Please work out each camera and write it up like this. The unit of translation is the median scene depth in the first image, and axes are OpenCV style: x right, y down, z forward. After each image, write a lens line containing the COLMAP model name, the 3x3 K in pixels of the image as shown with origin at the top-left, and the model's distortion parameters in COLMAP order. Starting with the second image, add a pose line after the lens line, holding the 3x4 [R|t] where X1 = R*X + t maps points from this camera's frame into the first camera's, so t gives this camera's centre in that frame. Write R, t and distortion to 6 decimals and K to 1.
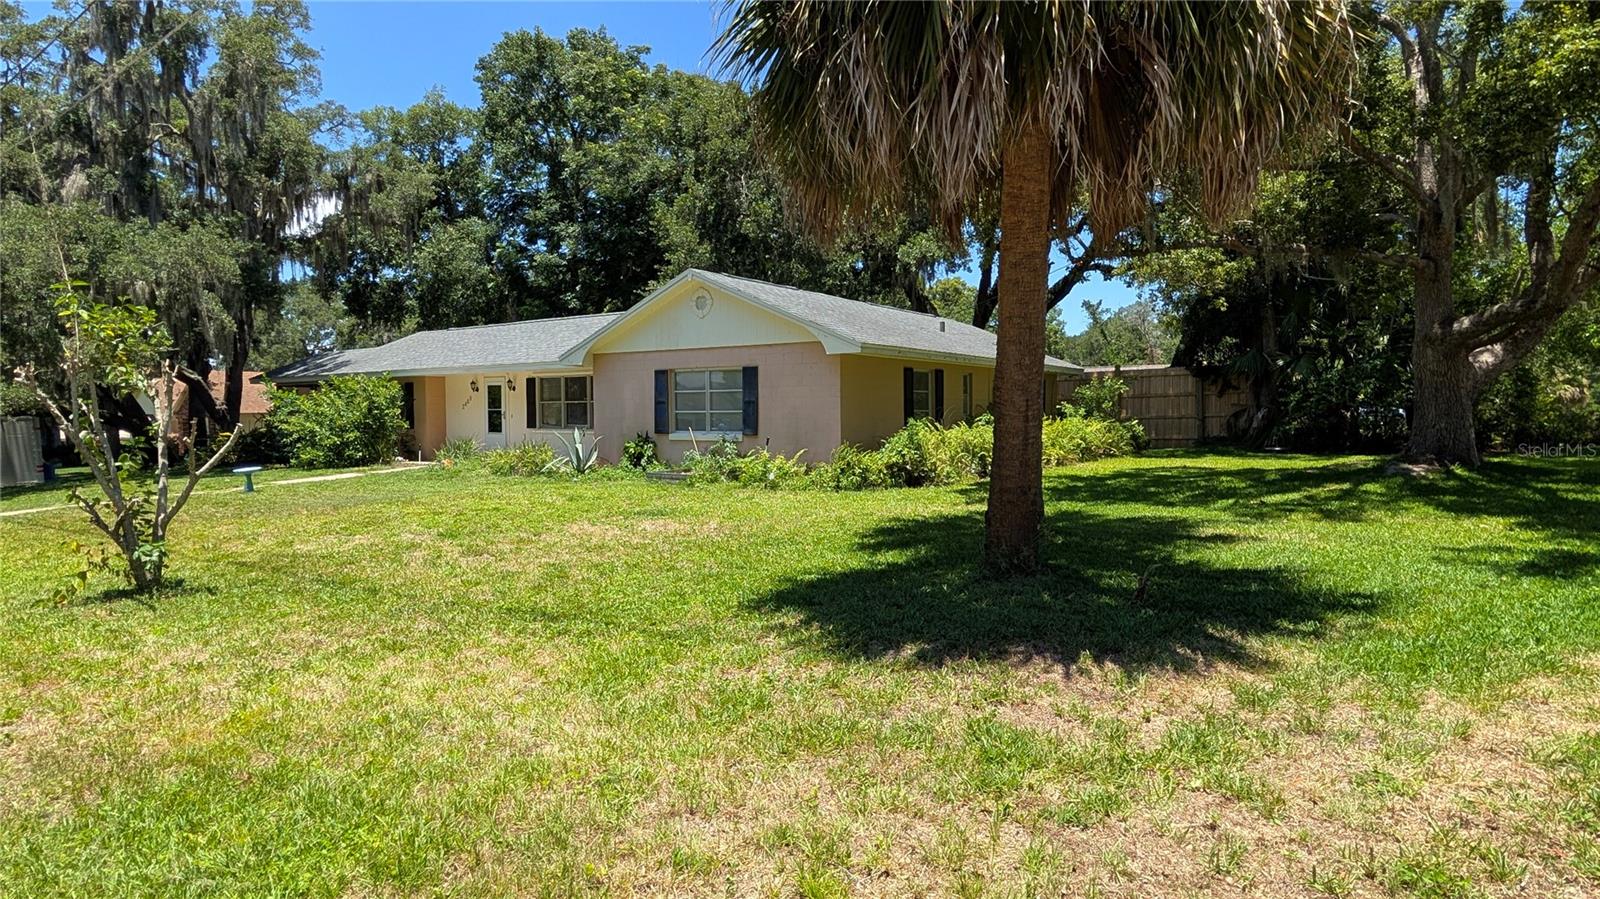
lens RADIAL K [[614.9, 0, 808.9], [0, 614.9, 443.1], [0, 0, 1]] dist [0.001380, 0.000012]
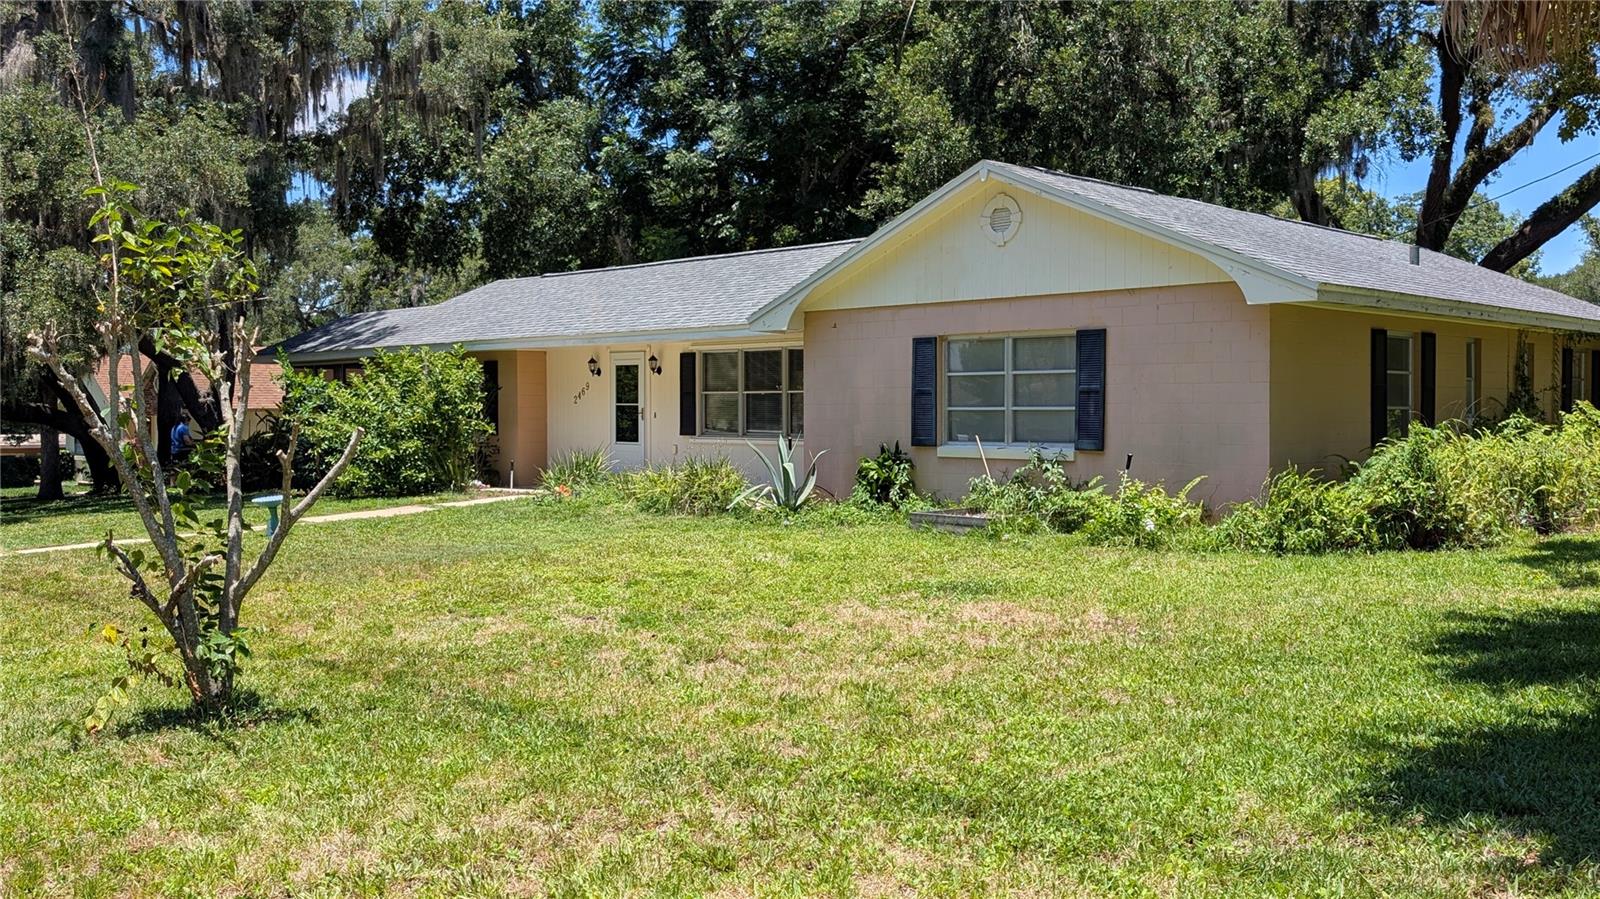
lens RADIAL K [[936.7, 0, 800.0], [0, 936.7, 449.5], [0, 0, 1]] dist [0.011413, -0.002728]
pose [[0.992681, 0.008070, -0.120492, -0.235921], [-0.009088, 0.999928, -0.007898, -0.004175], [0.120420, 0.008936, 0.992683, 0.102782]]
